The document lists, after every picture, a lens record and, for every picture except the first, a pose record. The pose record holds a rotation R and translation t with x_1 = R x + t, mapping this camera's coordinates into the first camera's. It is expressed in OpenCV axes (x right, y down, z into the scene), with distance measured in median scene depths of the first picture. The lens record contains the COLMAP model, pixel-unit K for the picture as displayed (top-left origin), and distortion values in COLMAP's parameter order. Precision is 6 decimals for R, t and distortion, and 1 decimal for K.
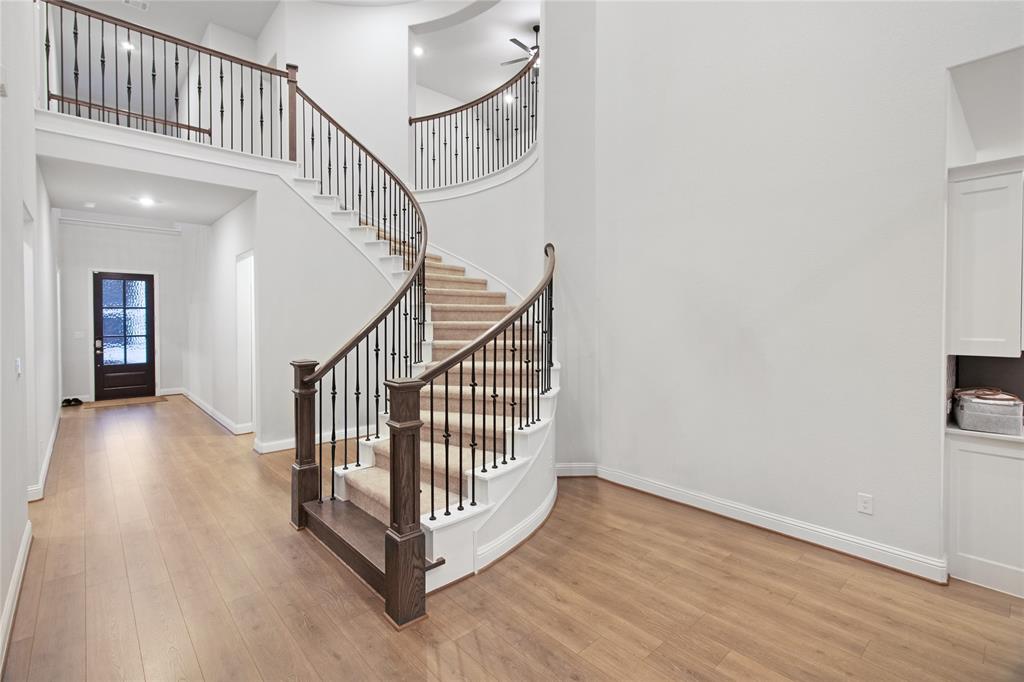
lens RADIAL K [[469.1, 0, 509.9], [0, 469.1, 325.9], [0, 0, 1]] dist [0.001135, 0.000127]
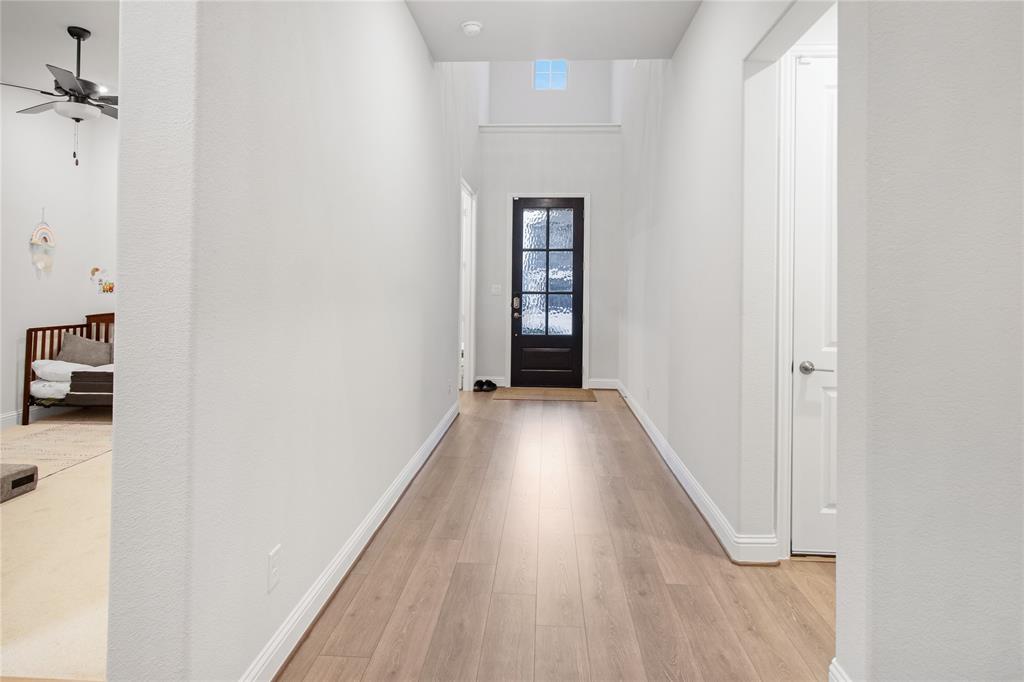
lens RADIAL K [[480.3, 0, 510.7], [0, 480.3, 309.8], [0, 0, 1]] dist [0.000339, -0.000264]
pose [[0.708024, -0.004750, -0.706172, -0.386879], [-0.022951, 0.999294, -0.029732, 0.068032], [0.705815, 0.037258, 0.707415, 0.496581]]
